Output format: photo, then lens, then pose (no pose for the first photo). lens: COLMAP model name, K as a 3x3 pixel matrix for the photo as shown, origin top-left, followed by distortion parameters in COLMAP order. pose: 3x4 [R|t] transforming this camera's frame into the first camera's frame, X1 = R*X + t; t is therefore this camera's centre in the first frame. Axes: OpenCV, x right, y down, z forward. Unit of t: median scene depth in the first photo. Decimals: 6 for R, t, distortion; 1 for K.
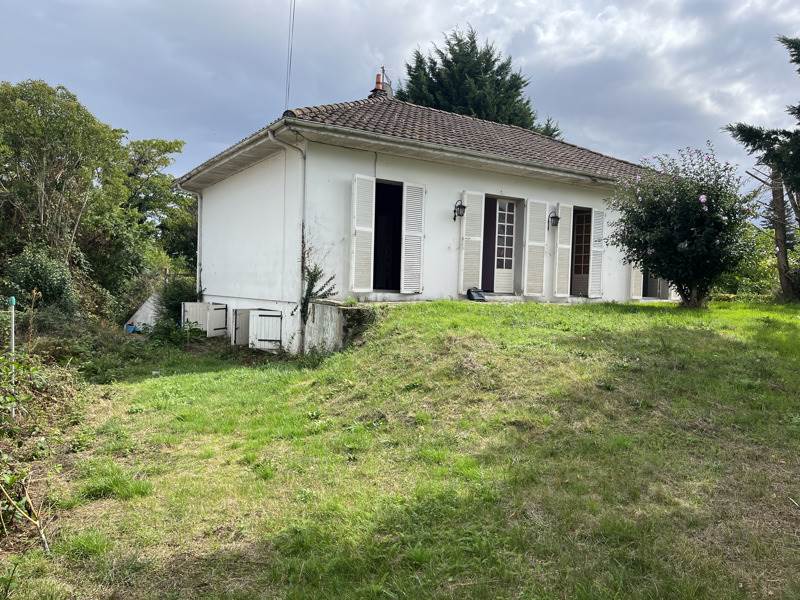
lens RADIAL K [[608.0, 0, 400.0], [0, 608.0, 300.0], [0, 0, 1]] dist [0.081842, -0.145380]
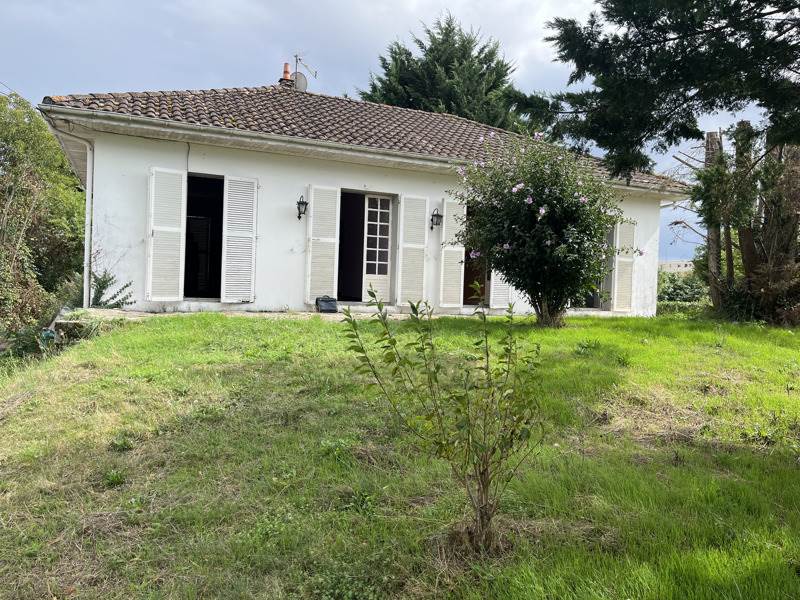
lens RADIAL K [[608.0, 0, 400.0], [0, 608.0, 300.0], [0, 0, 1]] dist [0.081842, -0.145380]
pose [[0.988978, 0.006214, -0.147934, 0.361390], [-0.007475, 0.999940, -0.007968, -0.008852], [0.147876, 0.008986, 0.988965, 0.156585]]
